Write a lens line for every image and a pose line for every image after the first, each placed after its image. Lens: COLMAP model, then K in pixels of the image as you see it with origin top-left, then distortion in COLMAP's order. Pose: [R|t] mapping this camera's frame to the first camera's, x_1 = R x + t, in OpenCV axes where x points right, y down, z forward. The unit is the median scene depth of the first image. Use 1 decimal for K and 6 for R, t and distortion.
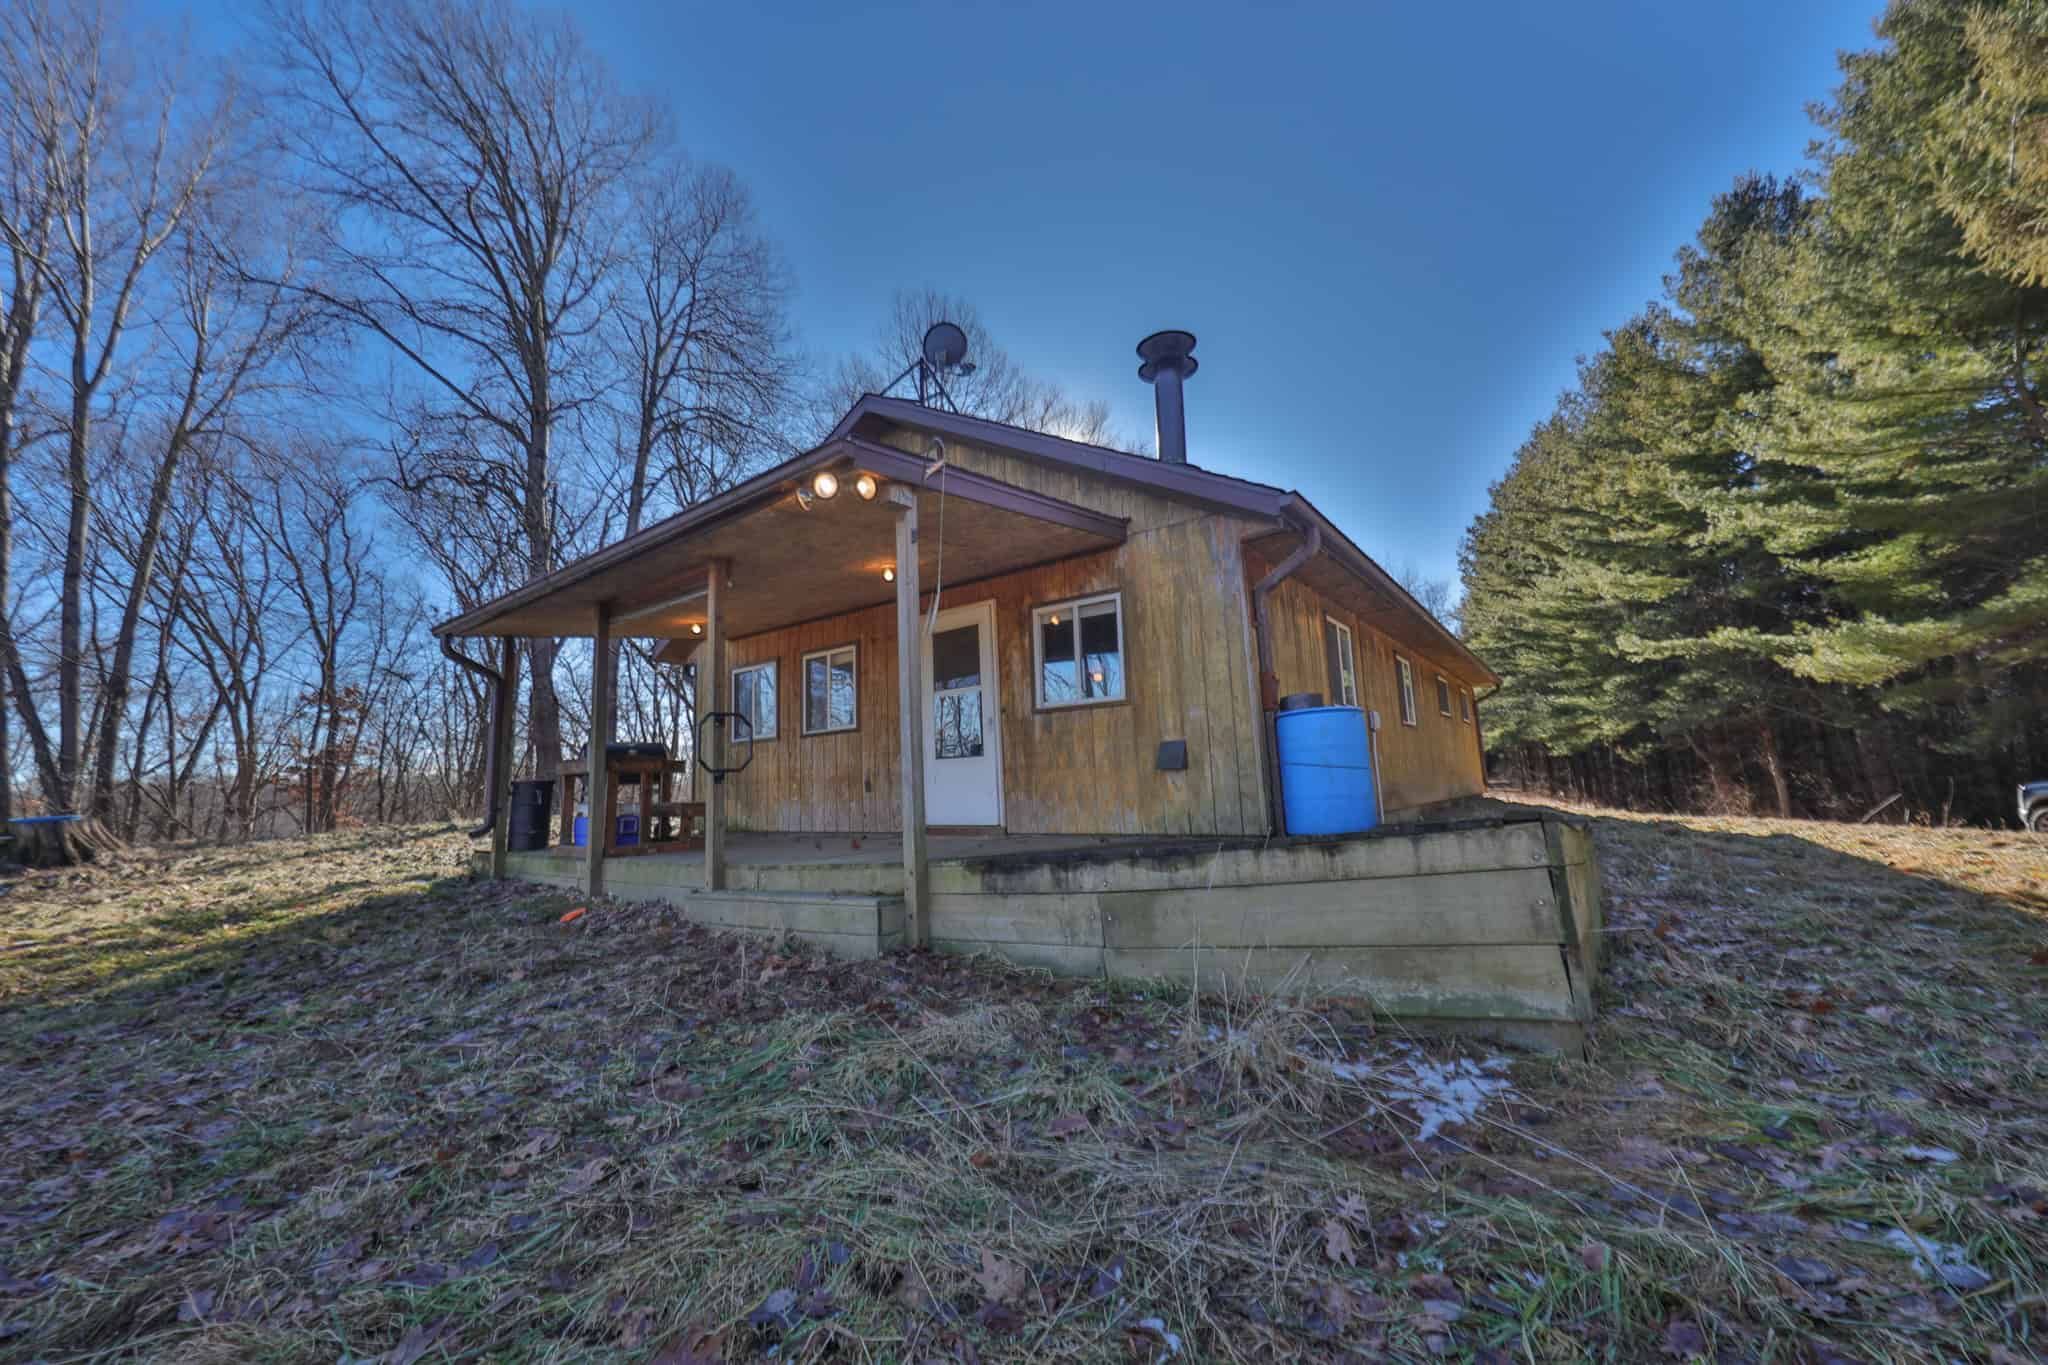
lens RADIAL K [[815.7, 0, 1020.5], [0, 815.7, 683.1], [0, 0, 1]] dist [-0.000753, -0.000080]
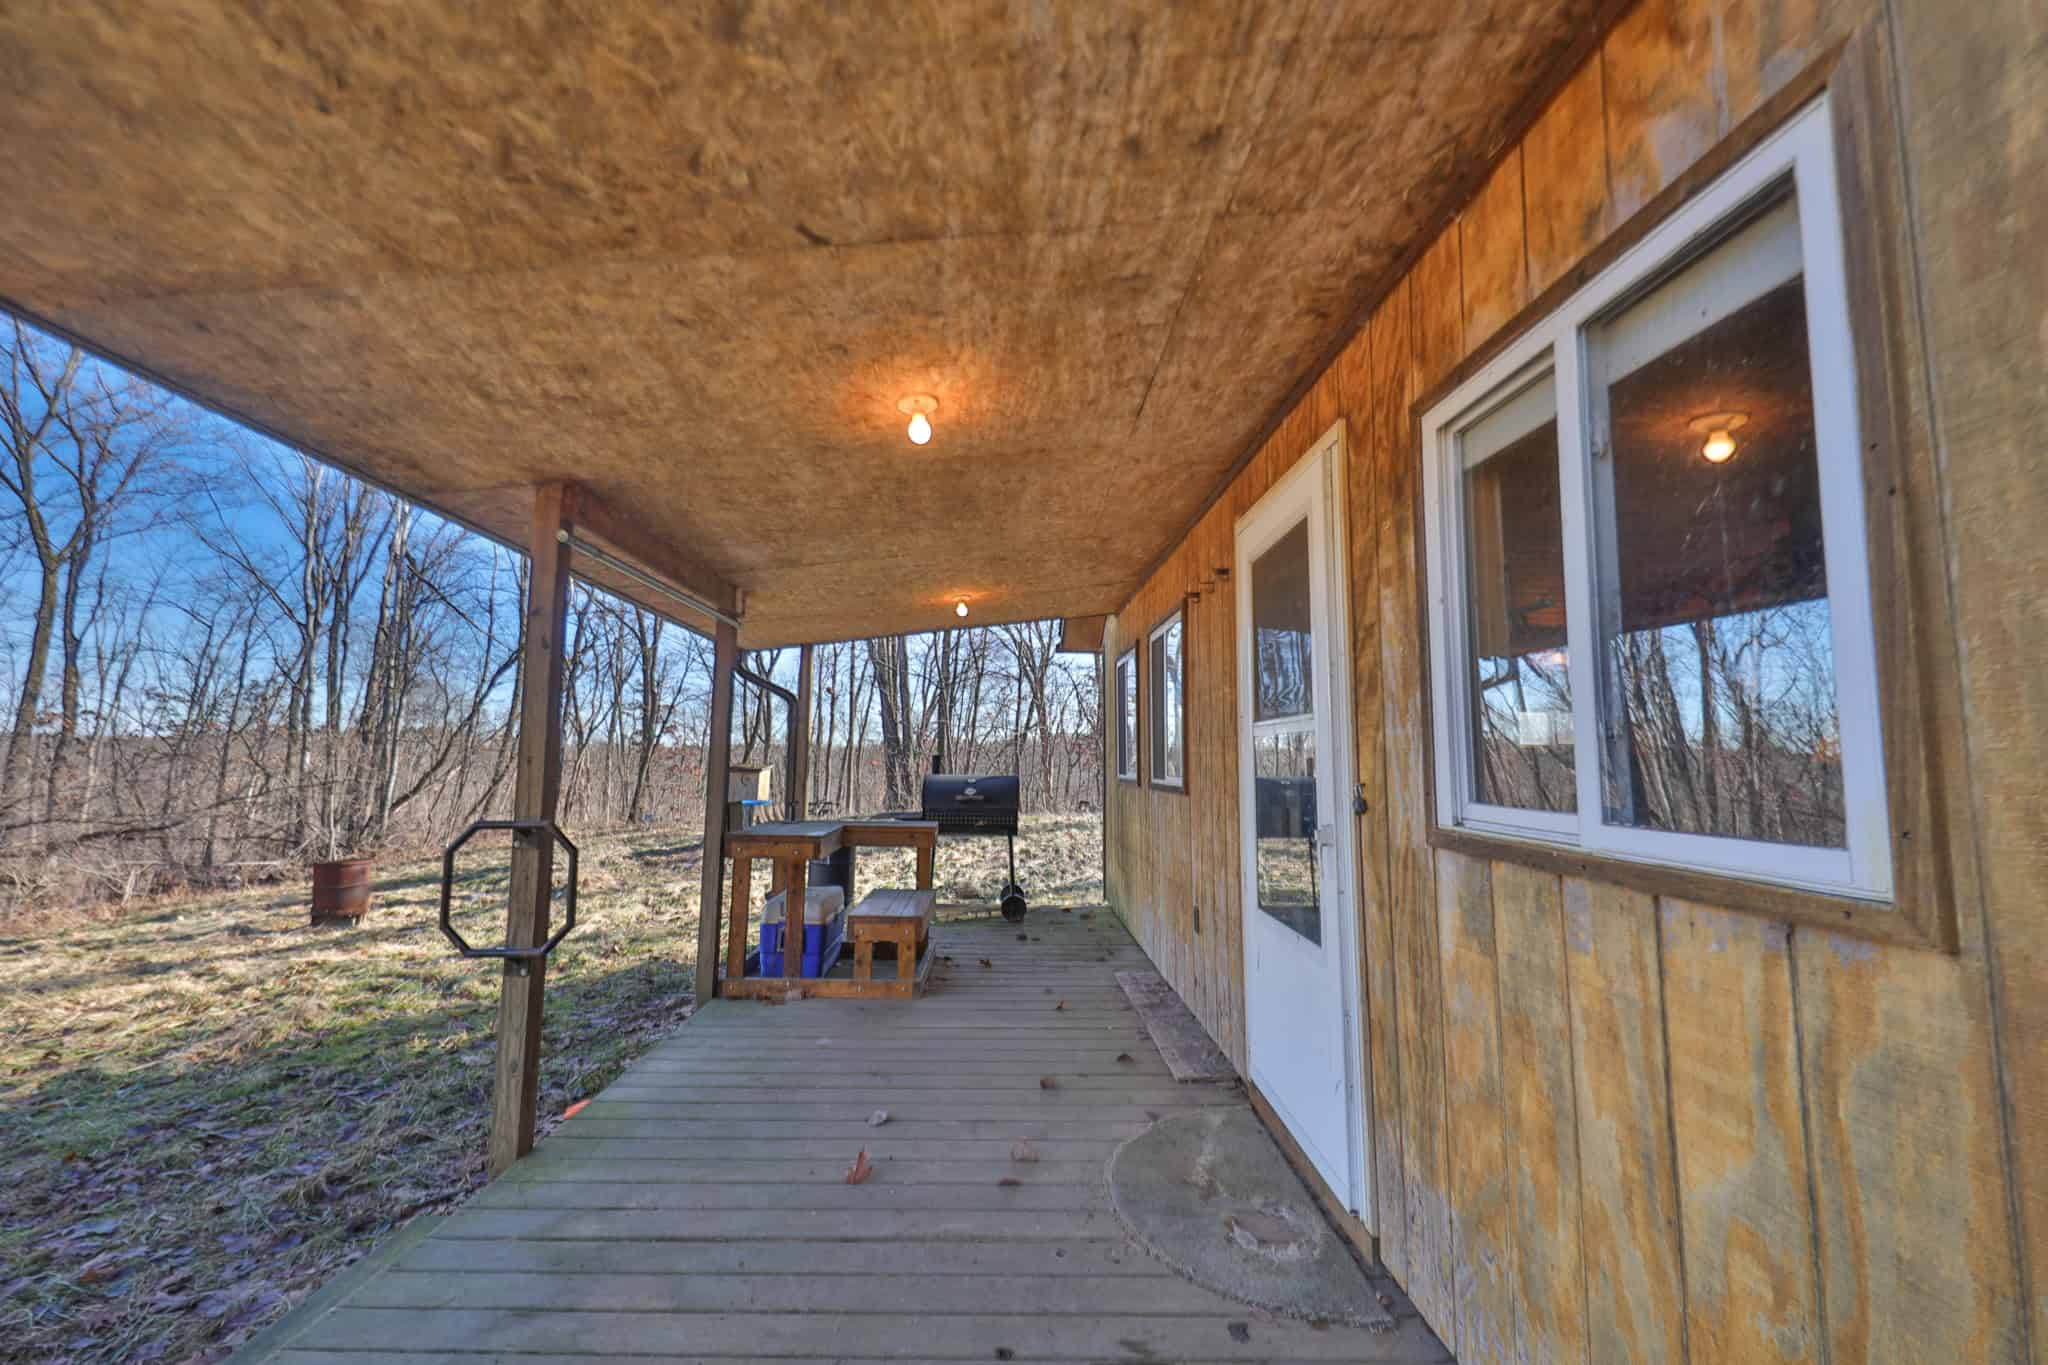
lens RADIAL K [[815.7, 0, 1021.1], [0, 815.7, 678.6], [0, 0, 1]] dist [-0.000753, -0.000080]
pose [[0.616532, -0.038639, -0.786381, 0.130545], [0.086432, 0.996080, 0.018822, -0.026648], [0.782571, -0.079573, 0.617455, 0.740543]]
